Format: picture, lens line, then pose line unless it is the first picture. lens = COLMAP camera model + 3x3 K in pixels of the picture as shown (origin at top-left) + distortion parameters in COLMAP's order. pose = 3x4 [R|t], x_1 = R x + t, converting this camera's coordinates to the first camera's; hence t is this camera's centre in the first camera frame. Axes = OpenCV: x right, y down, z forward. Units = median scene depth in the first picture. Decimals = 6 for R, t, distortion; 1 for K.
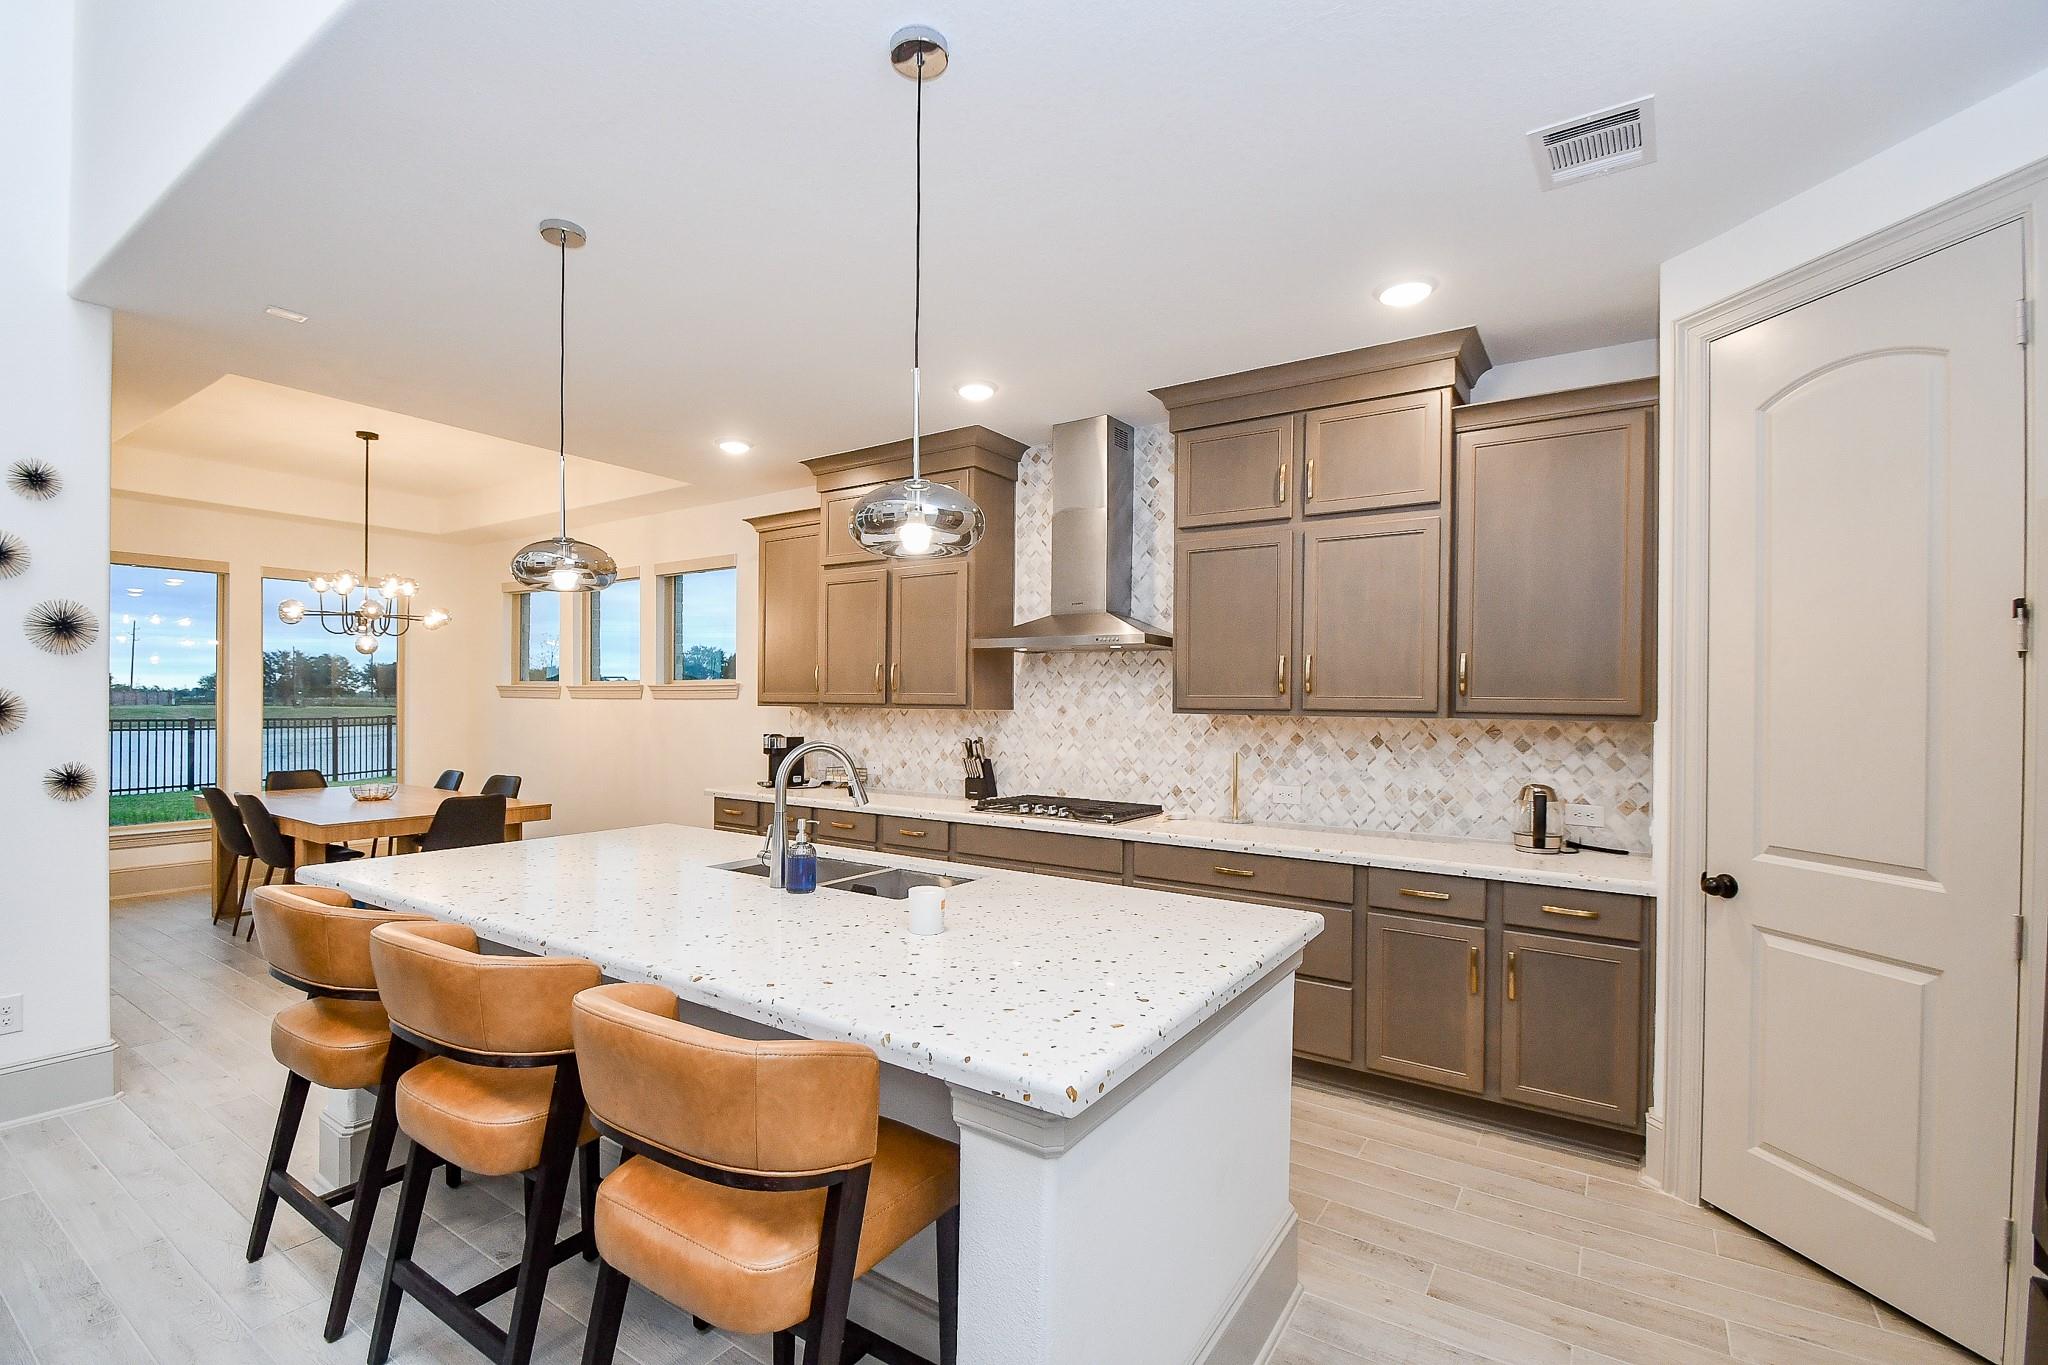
lens RADIAL K [[905.4, 0, 1009.8], [0, 905.4, 695.8], [0, 0, 1]] dist [0.011307, -0.009446]
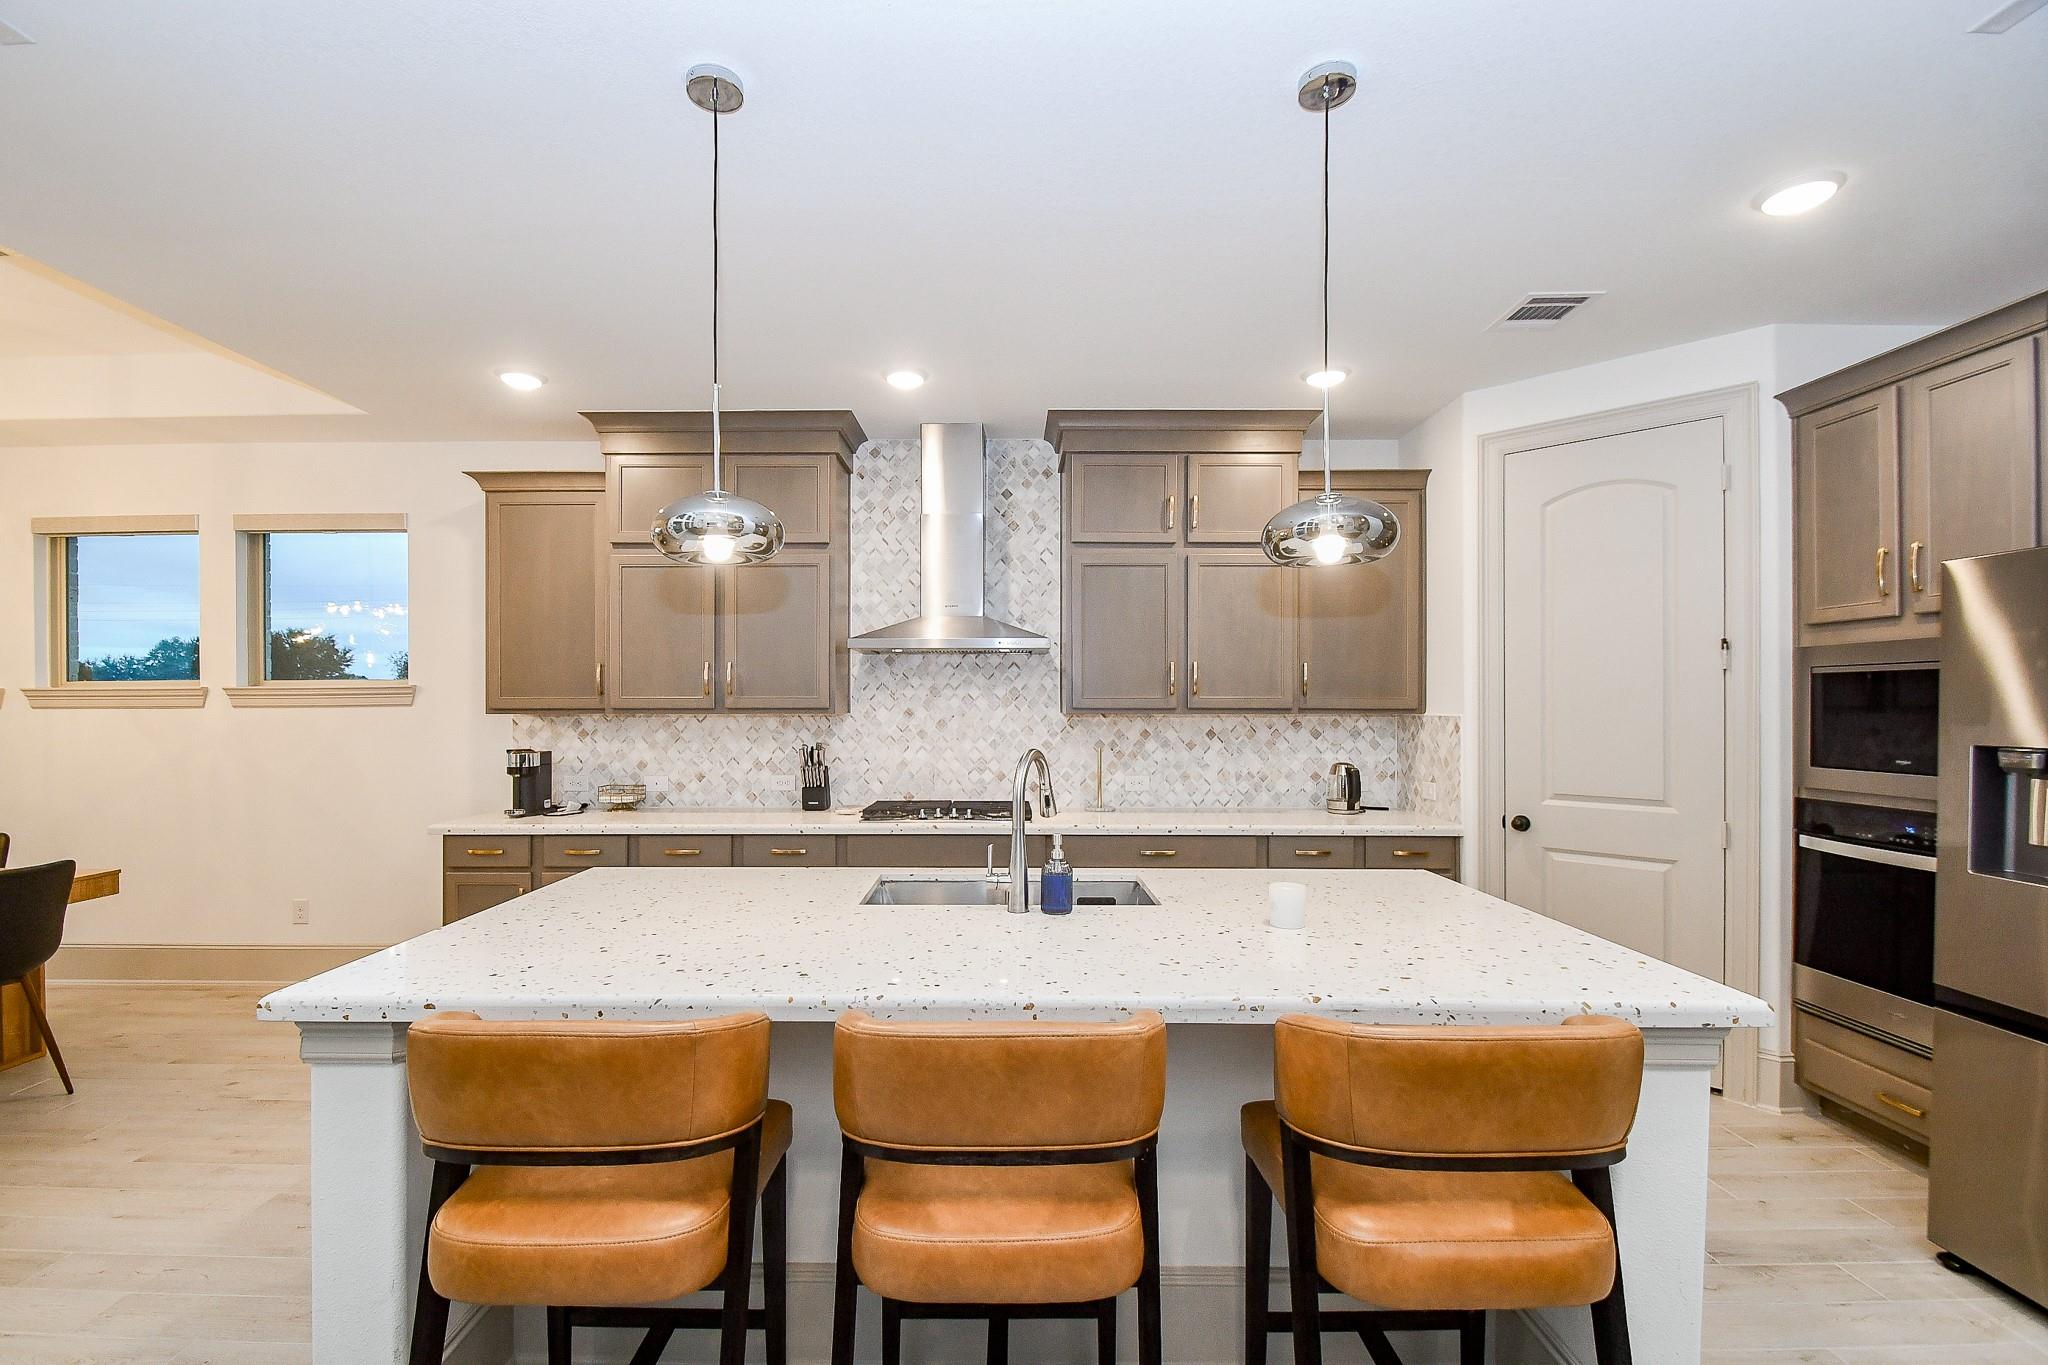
lens RADIAL K [[905.4, 0, 960.7], [0, 905.4, 687.0], [0, 0, 1]] dist [0.011307, -0.009446]
pose [[0.833016, -0.003271, 0.553240, -0.504088], [0.006341, 0.999973, -0.003635, -0.009140], [-0.553213, 0.006536, 0.833014, 0.169803]]
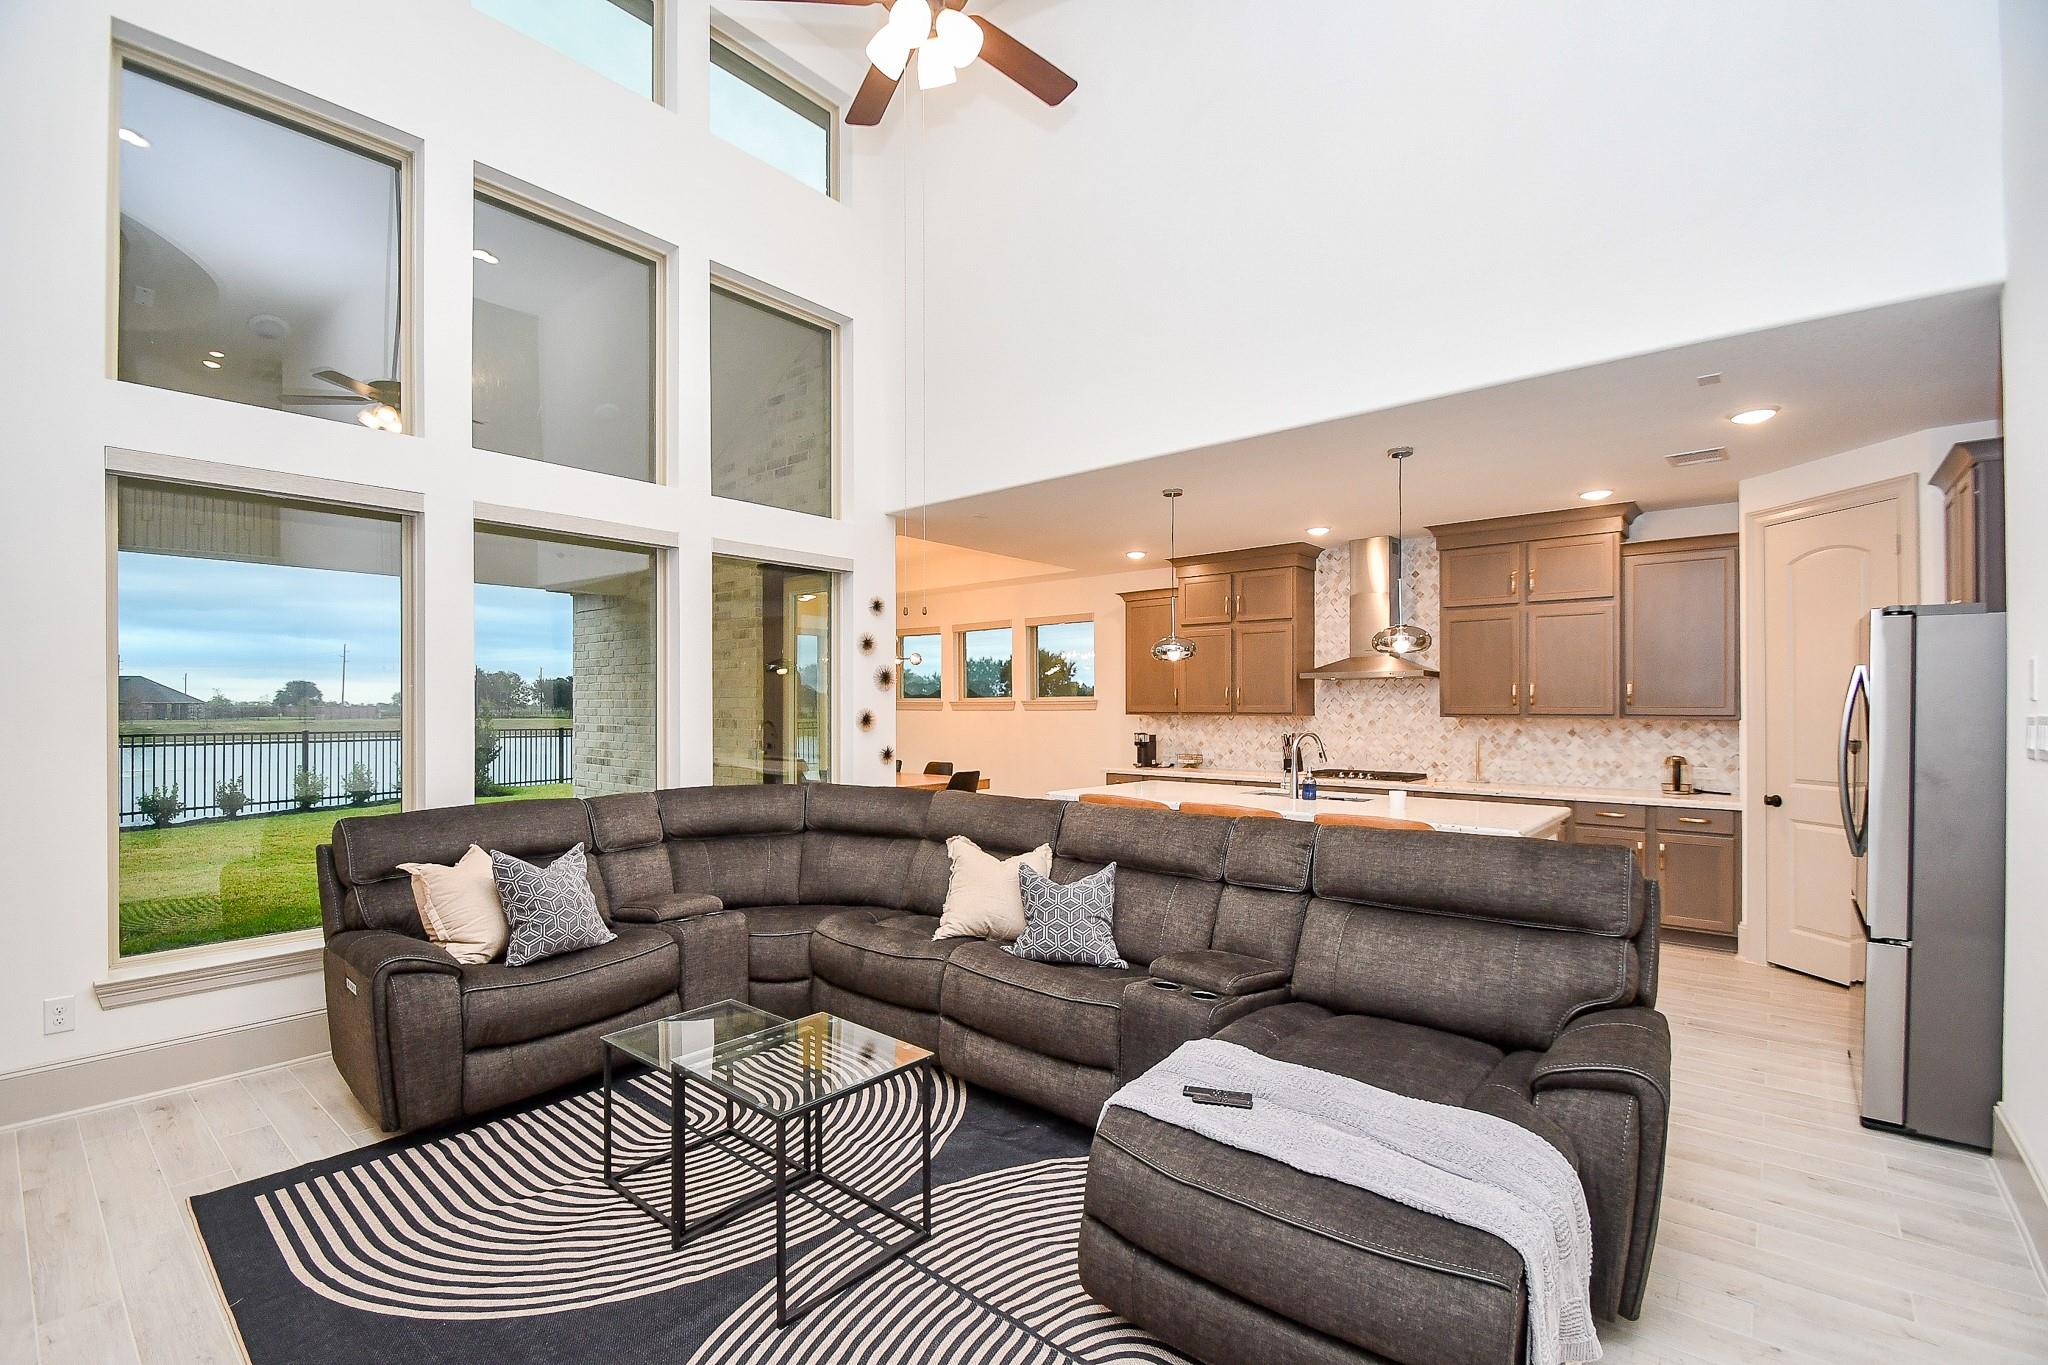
lens RADIAL K [[905.4, 0, 989.8], [0, 905.4, 697.8], [0, 0, 1]] dist [0.011307, -0.009446]
pose [[0.992095, -0.011041, -0.125000, -0.425770], [0.010449, 0.999931, -0.005391, -0.015728], [0.125051, 0.004042, 0.992142, -0.753832]]
